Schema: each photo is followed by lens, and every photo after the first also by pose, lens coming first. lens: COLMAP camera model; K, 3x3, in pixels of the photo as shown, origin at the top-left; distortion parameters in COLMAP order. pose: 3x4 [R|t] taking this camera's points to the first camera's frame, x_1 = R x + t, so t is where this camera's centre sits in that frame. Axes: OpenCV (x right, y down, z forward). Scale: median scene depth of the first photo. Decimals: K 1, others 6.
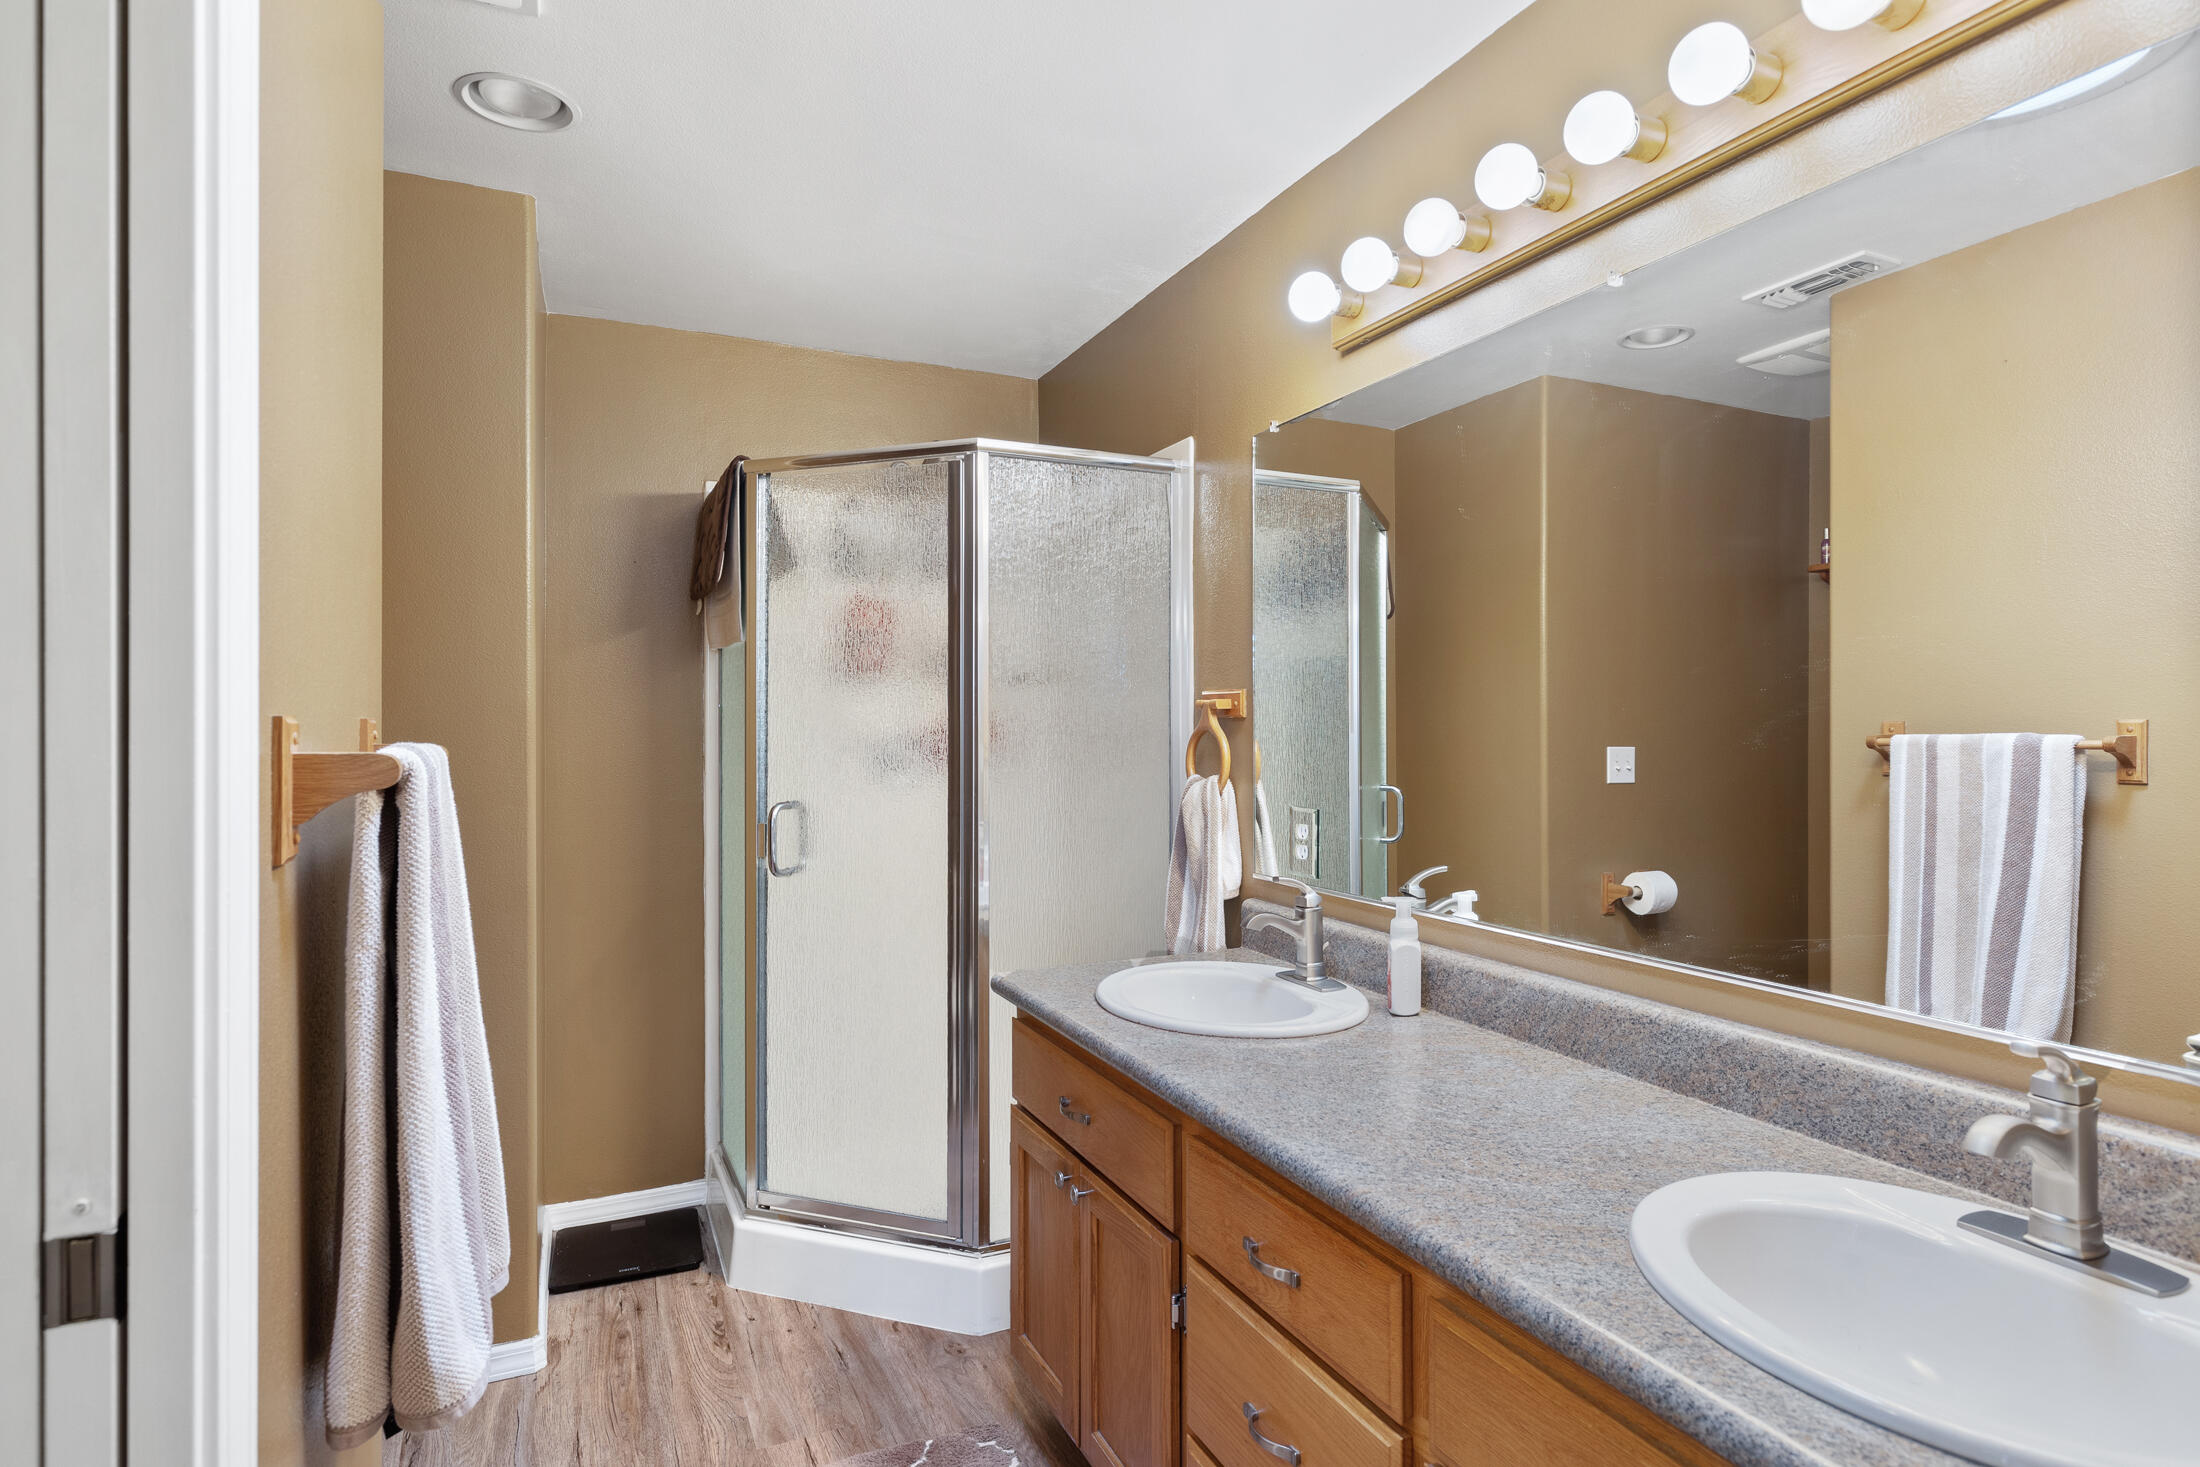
lens RADIAL K [[1135.4, 0, 1107.8], [0, 1135.4, 725.3], [0, 0, 1]] dist [0.002686, 0.000532]
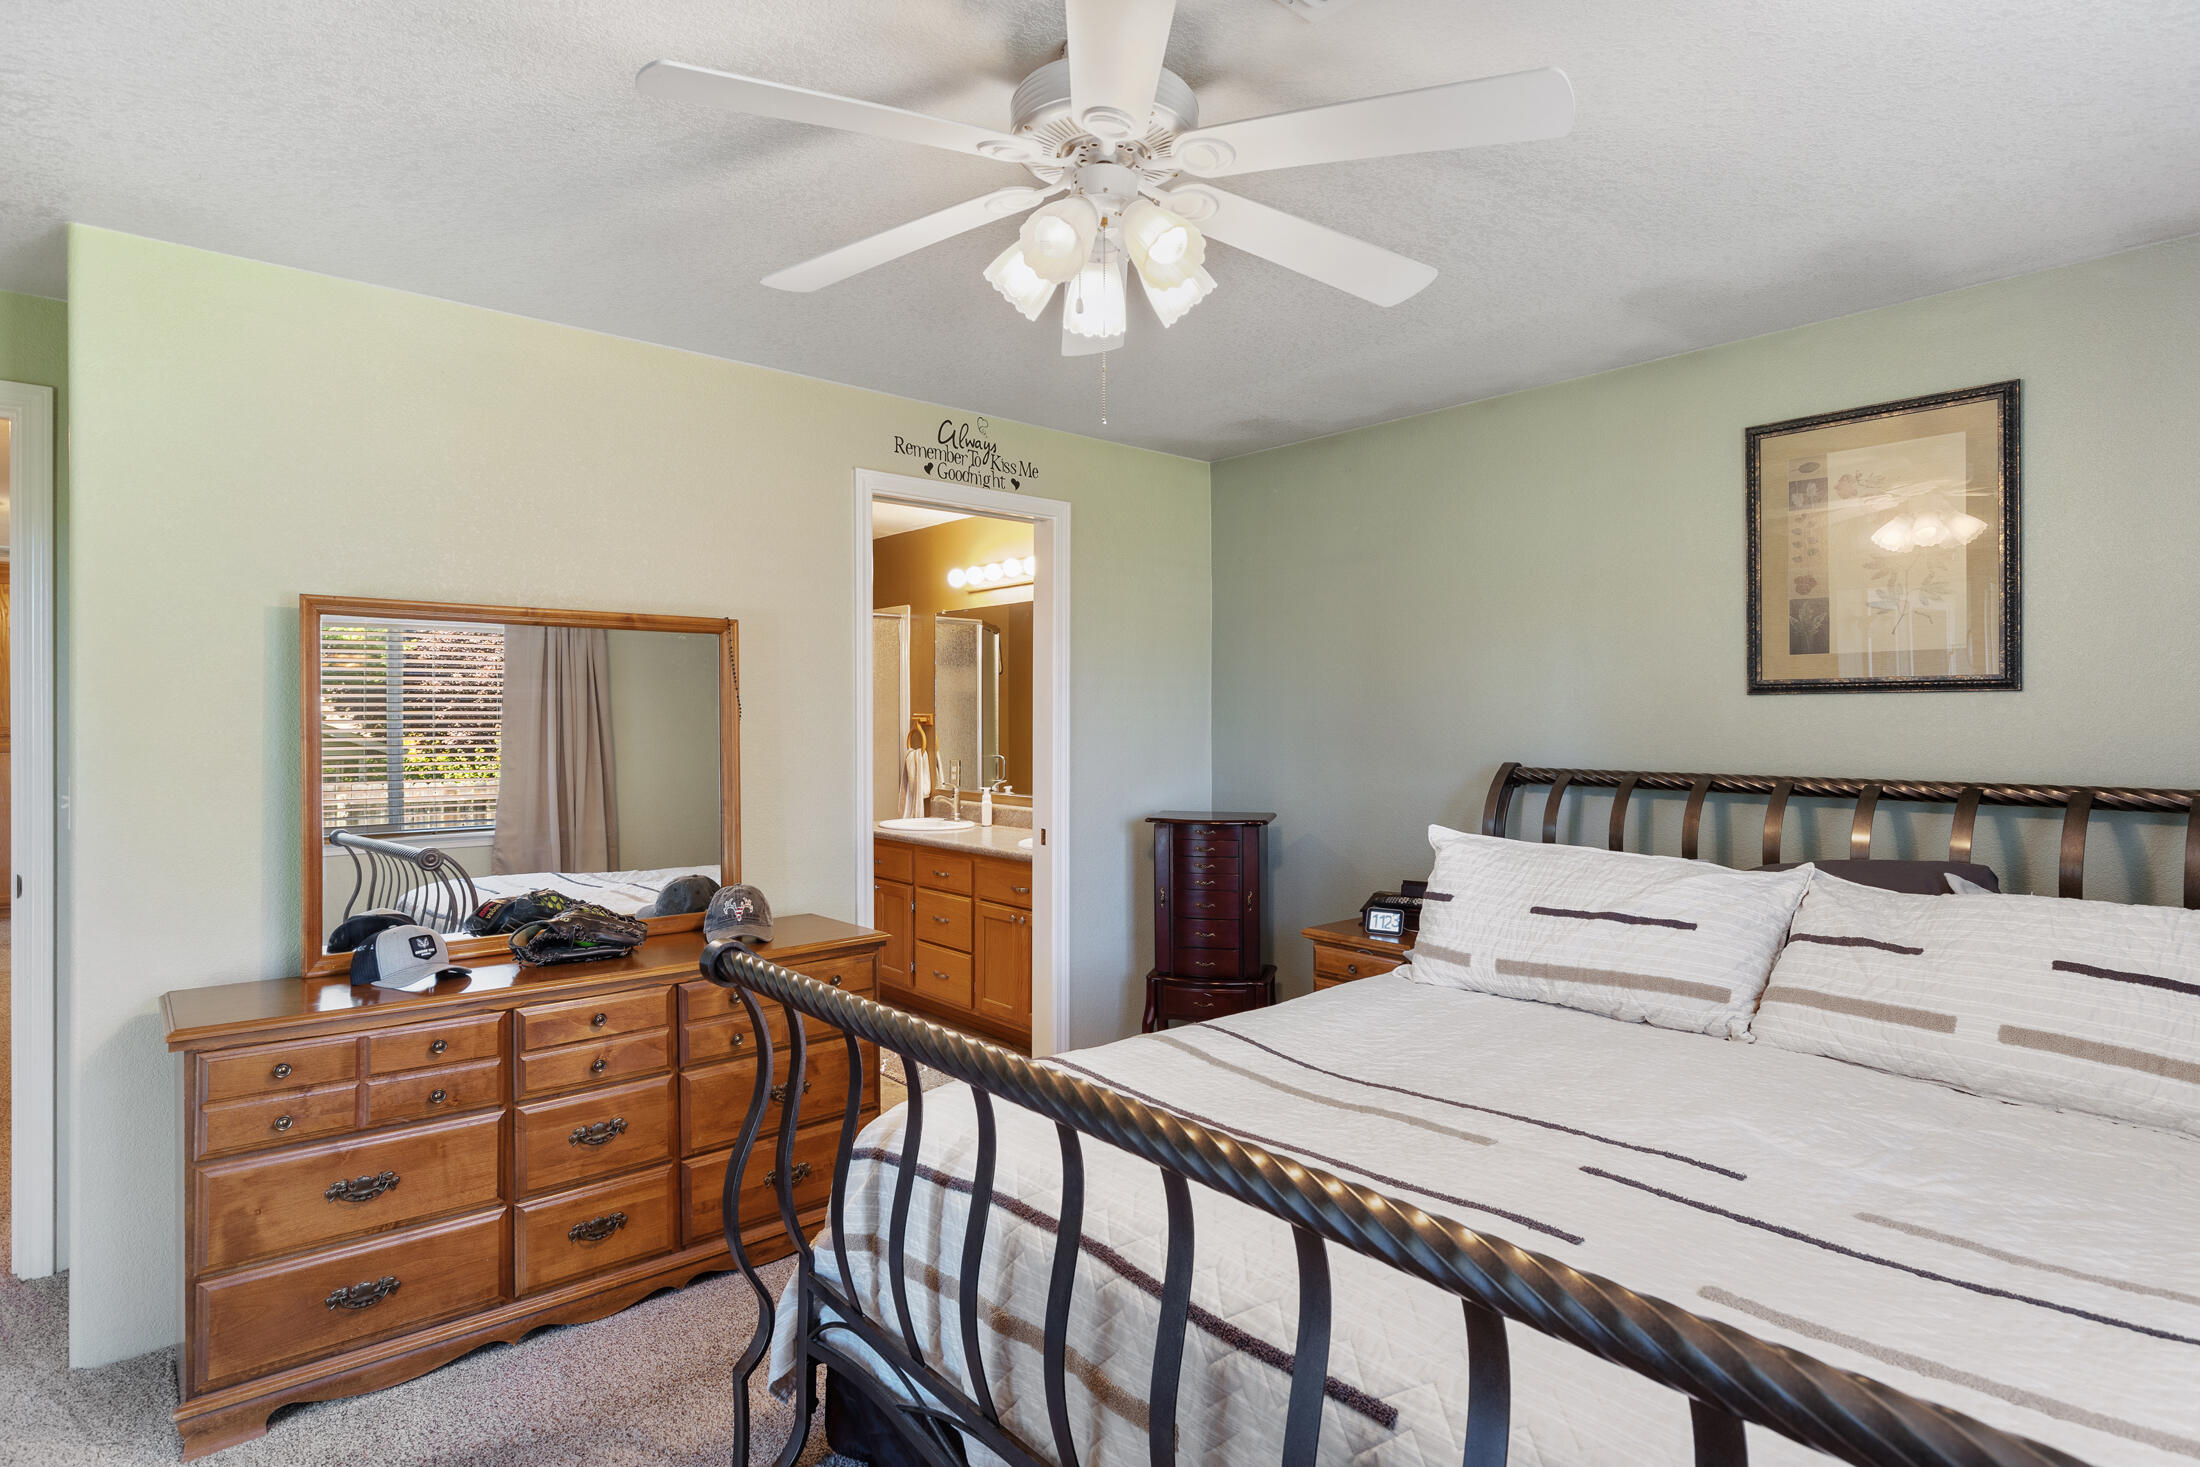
lens RADIAL K [[1135.4, 0, 1107.8], [0, 1135.4, 725.3], [0, 0, 1]] dist [0.002686, 0.000532]
pose [[0.960681, -0.001565, 0.277649, -0.198989], [-0.001130, 0.999954, 0.009545, -0.030757], [-0.277651, -0.009483, 0.960635, -1.490734]]
